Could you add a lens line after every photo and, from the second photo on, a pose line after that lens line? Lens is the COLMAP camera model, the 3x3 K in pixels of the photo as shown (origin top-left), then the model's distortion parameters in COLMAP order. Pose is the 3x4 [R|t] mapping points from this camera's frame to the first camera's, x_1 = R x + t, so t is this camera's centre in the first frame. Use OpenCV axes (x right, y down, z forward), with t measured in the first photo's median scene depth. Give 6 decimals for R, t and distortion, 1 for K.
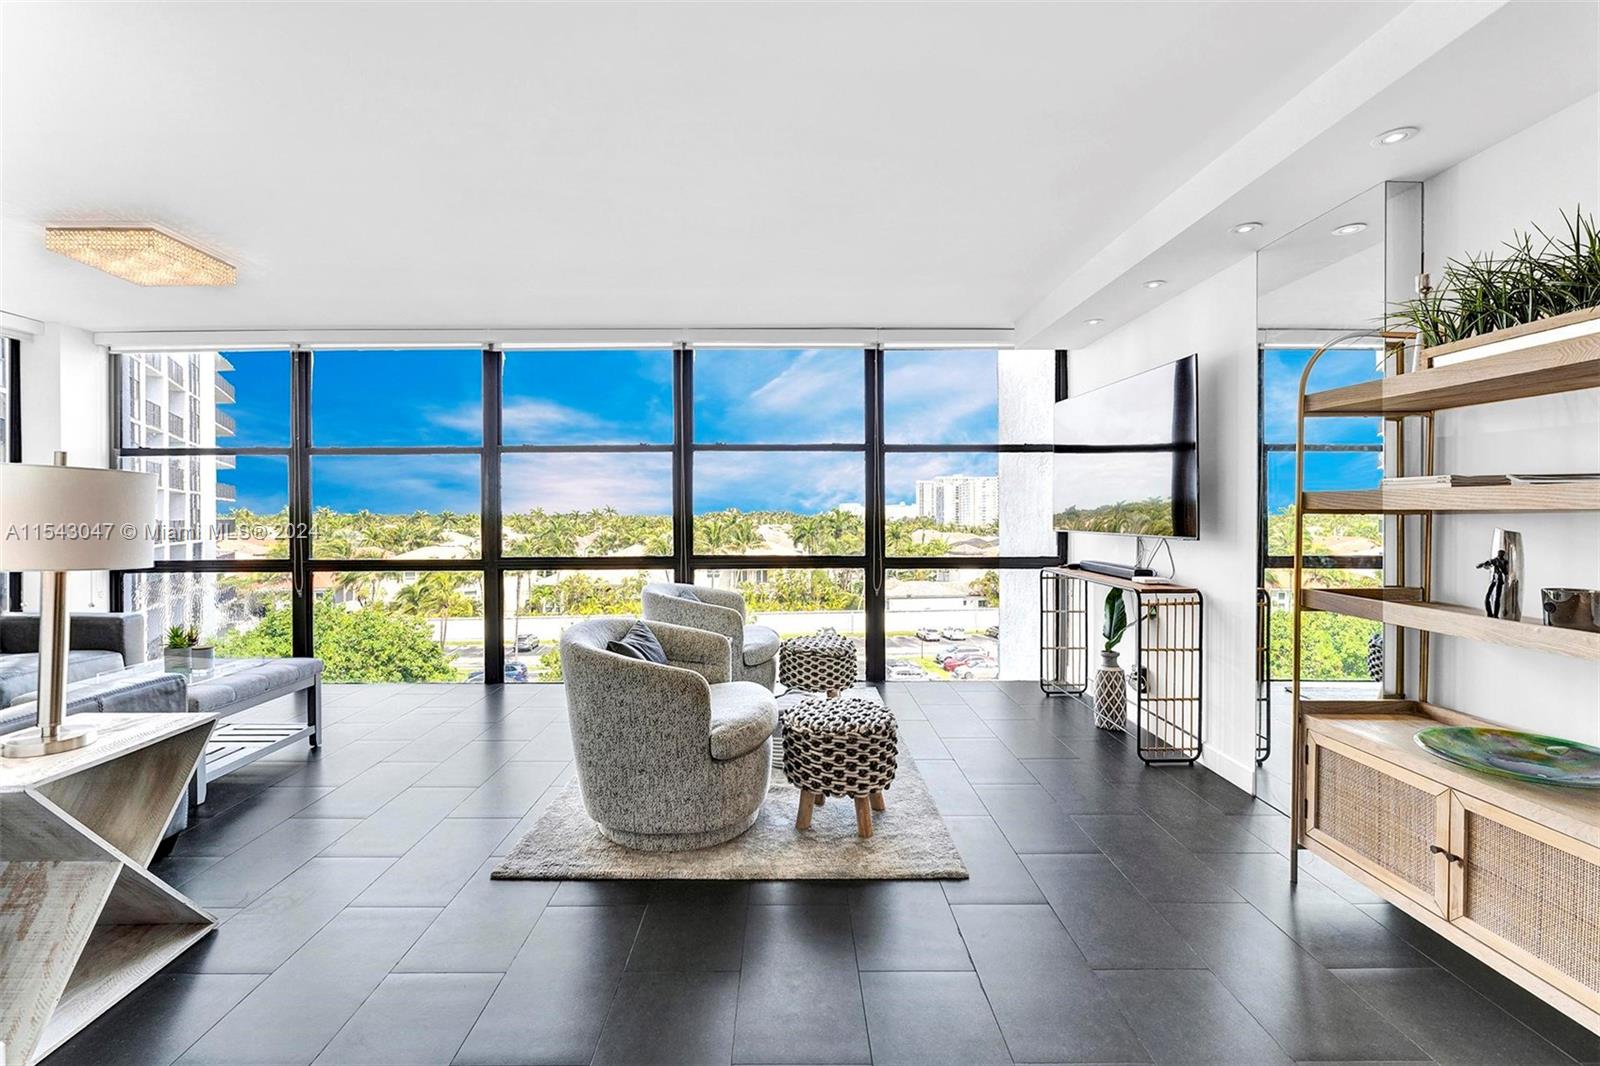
lens RADIAL K [[693.6, 0, 793.7], [0, 693.6, 515.1], [0, 0, 1]] dist [0.016099, -0.000132]
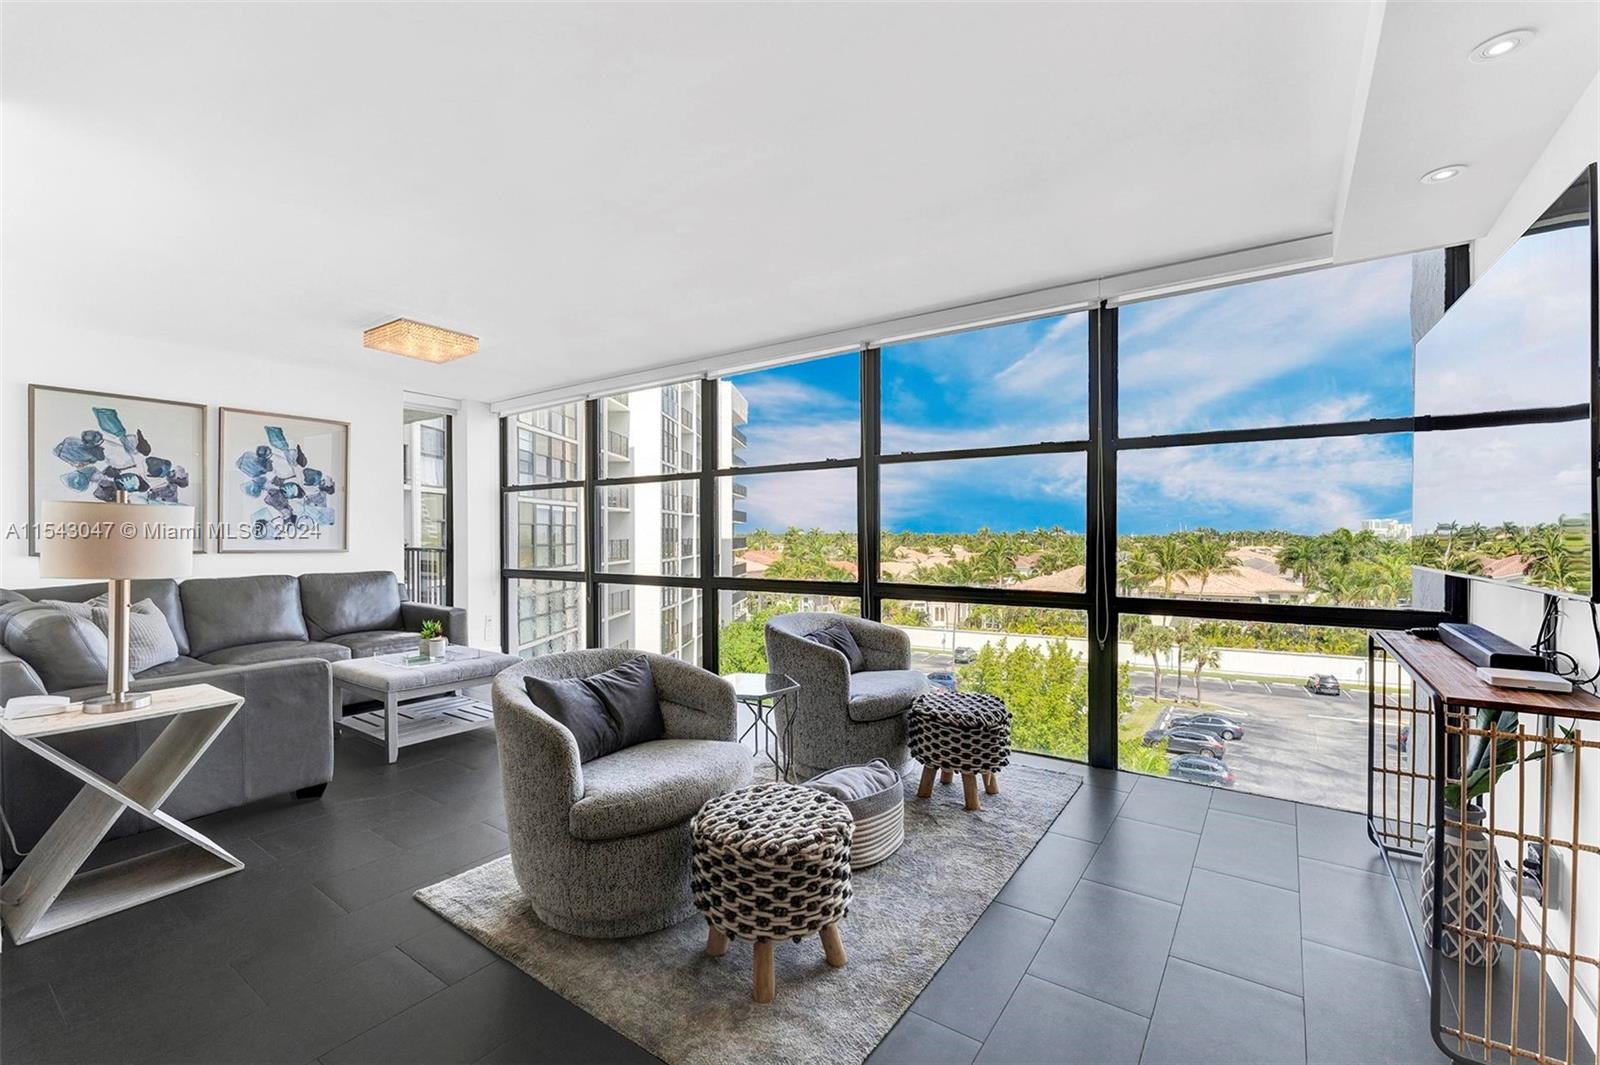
lens RADIAL K [[682.1, 0, 801.1], [0, 682.1, 542.7], [0, 0, 1]] dist [-0.000115, 0.000066]
pose [[0.816913, 0.008730, -0.576695, 0.340787], [-0.001975, 0.999922, 0.012339, -0.003655], [0.576758, -0.008941, 0.816866, 0.301523]]
